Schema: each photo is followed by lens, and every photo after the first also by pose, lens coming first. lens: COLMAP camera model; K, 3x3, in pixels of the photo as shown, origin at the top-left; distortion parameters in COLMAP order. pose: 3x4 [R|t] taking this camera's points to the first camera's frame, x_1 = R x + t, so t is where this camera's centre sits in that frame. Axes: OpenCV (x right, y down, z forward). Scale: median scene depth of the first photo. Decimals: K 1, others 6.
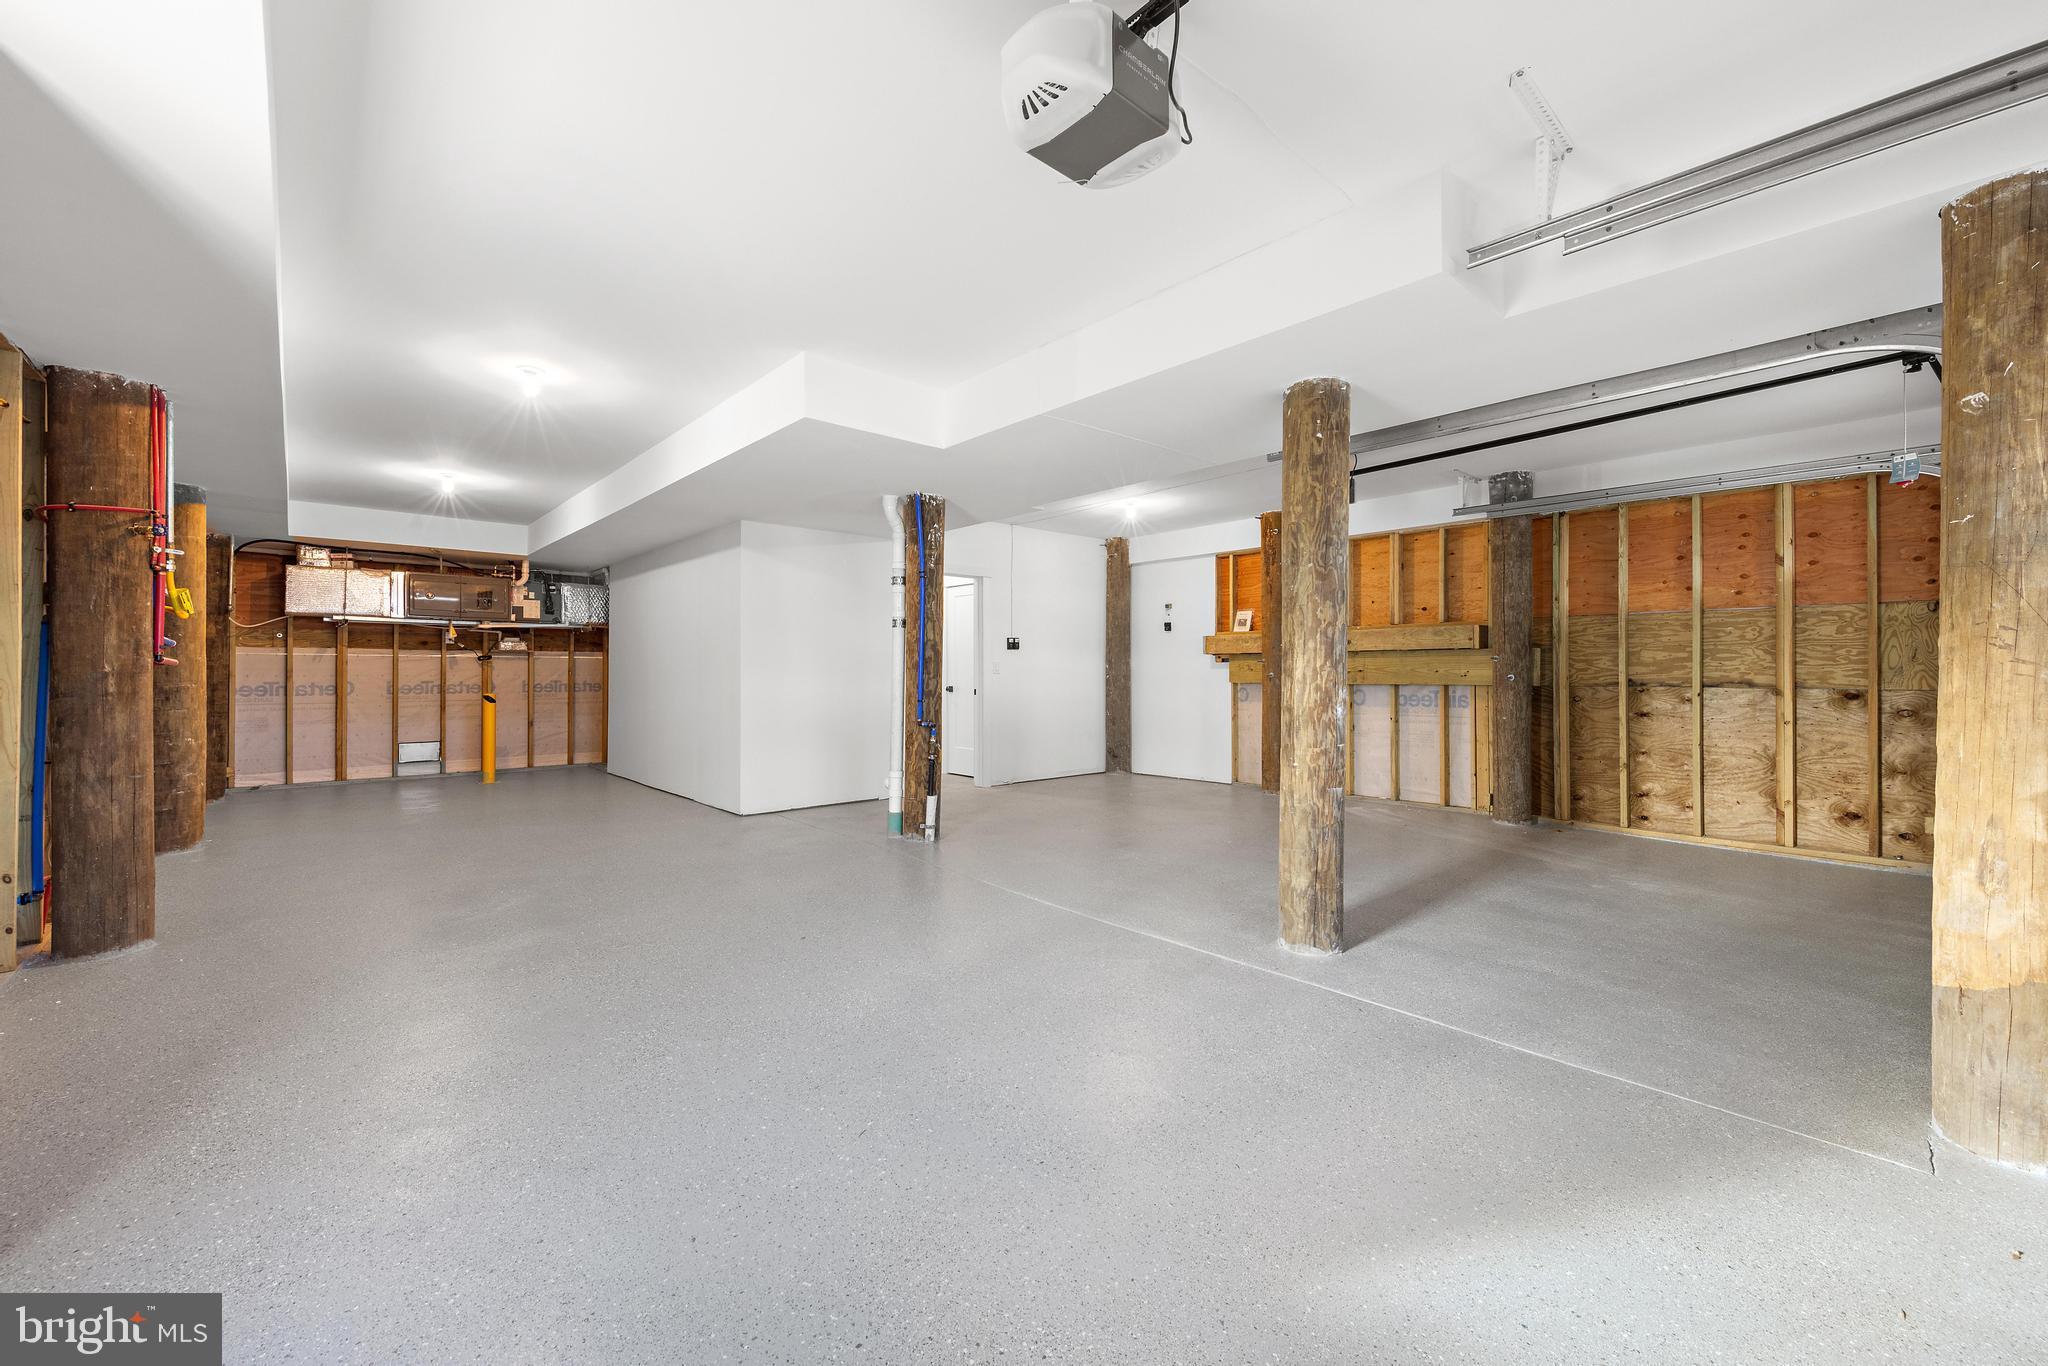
lens RADIAL K [[812.2, 0, 1022.9], [0, 812.2, 673.8], [0, 0, 1]] dist [-0.000054, -0.000025]
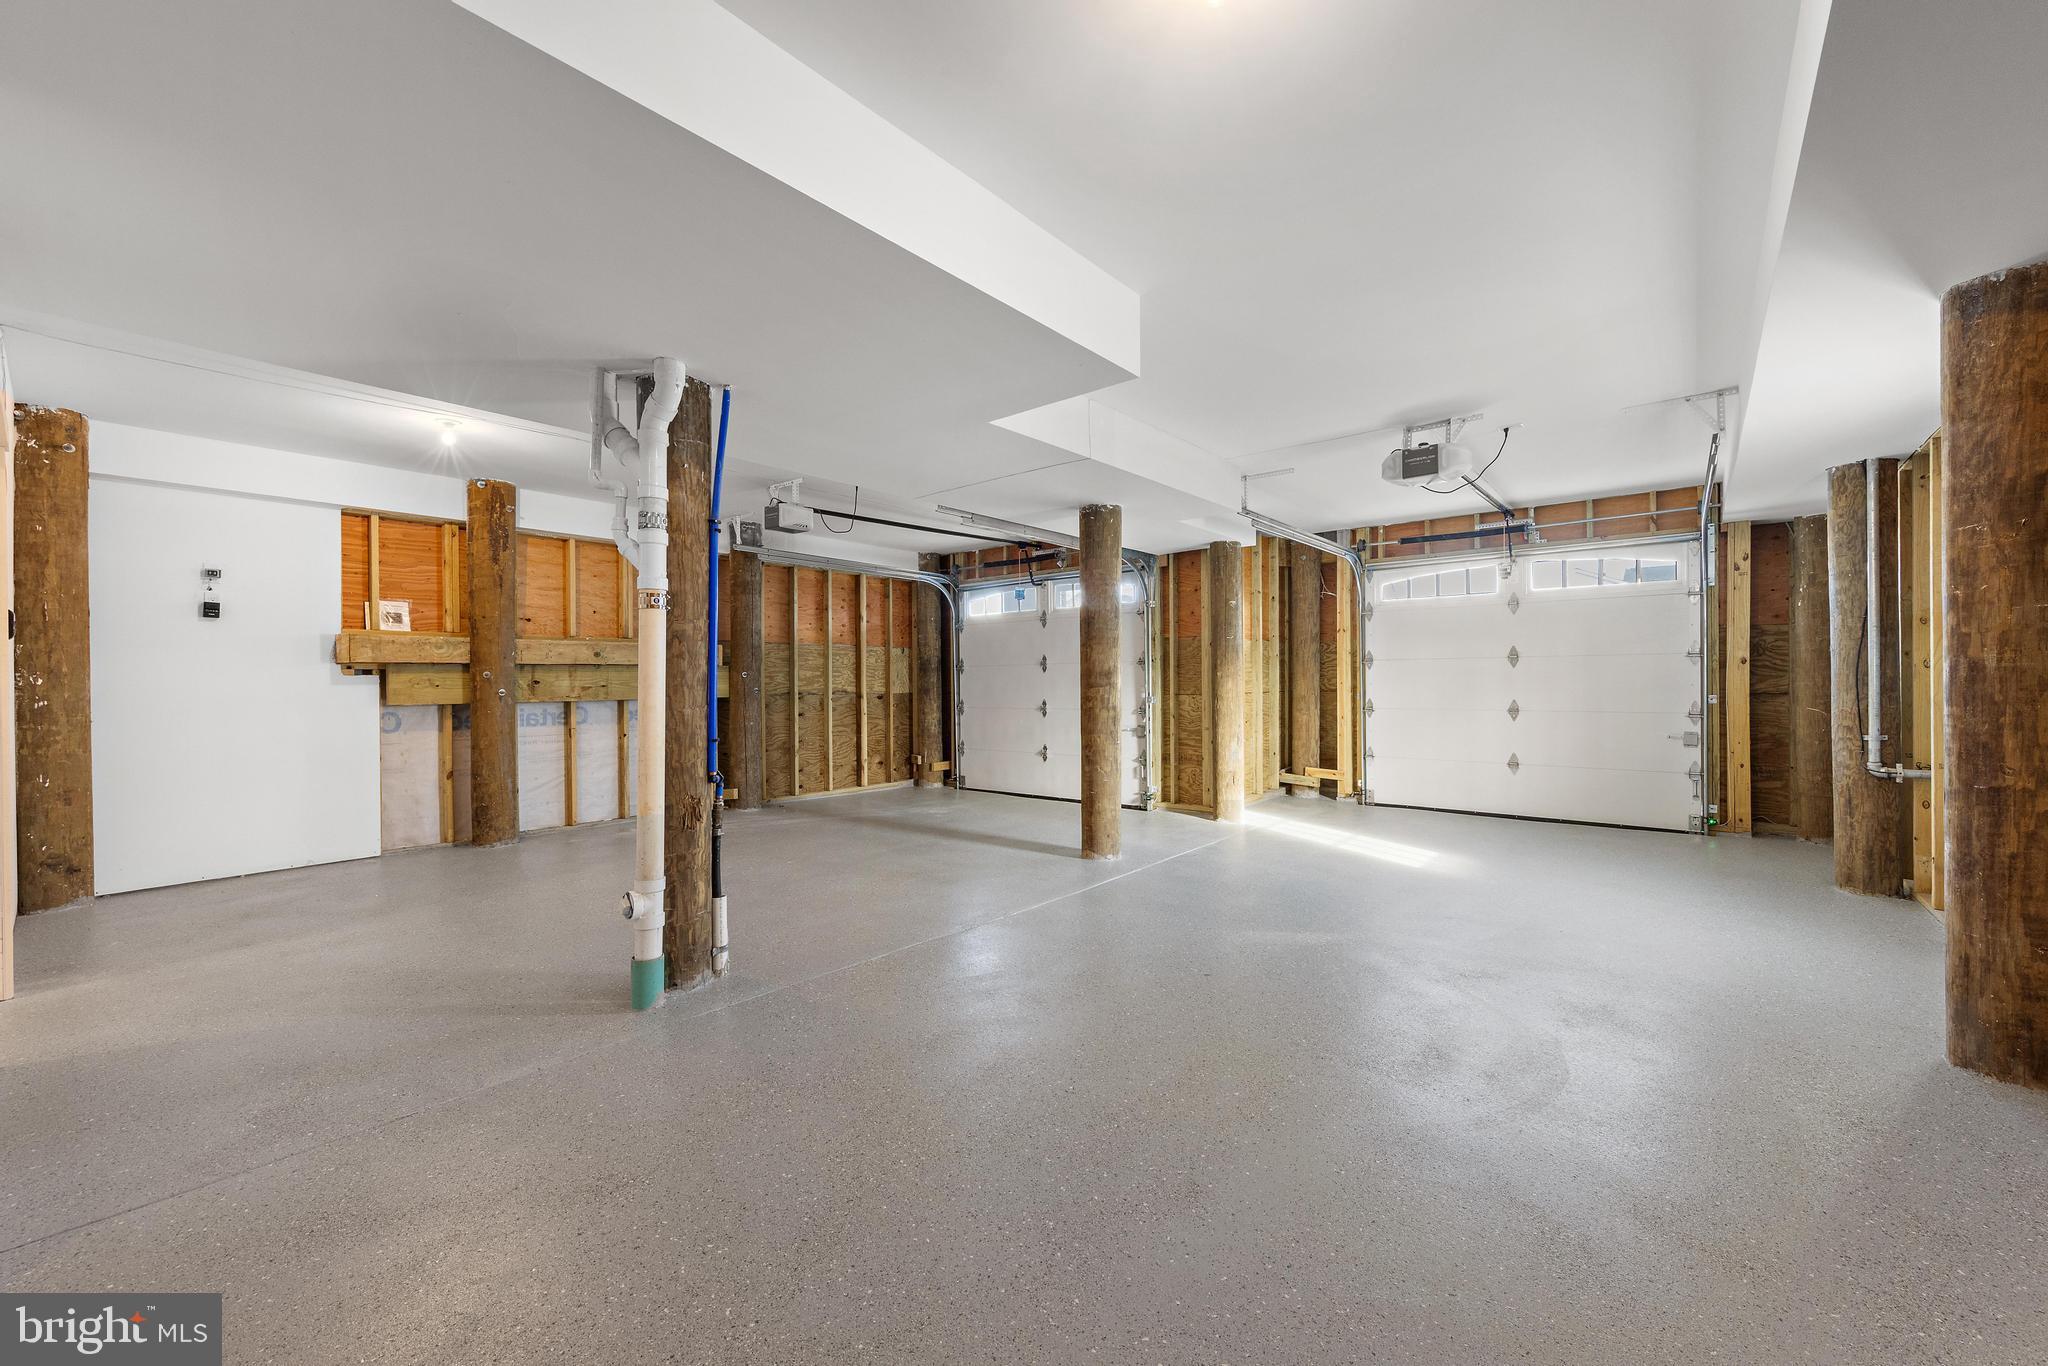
lens RADIAL K [[812.2, 0, 1022.7], [0, 812.2, 680.8], [0, 0, 1]] dist [-0.000054, -0.000025]
pose [[-0.156155, 0.001471, 0.987732, -0.497402], [0.009156, 0.999958, -0.000042, -0.004494], [-0.987690, 0.009038, -0.156161, 0.581295]]
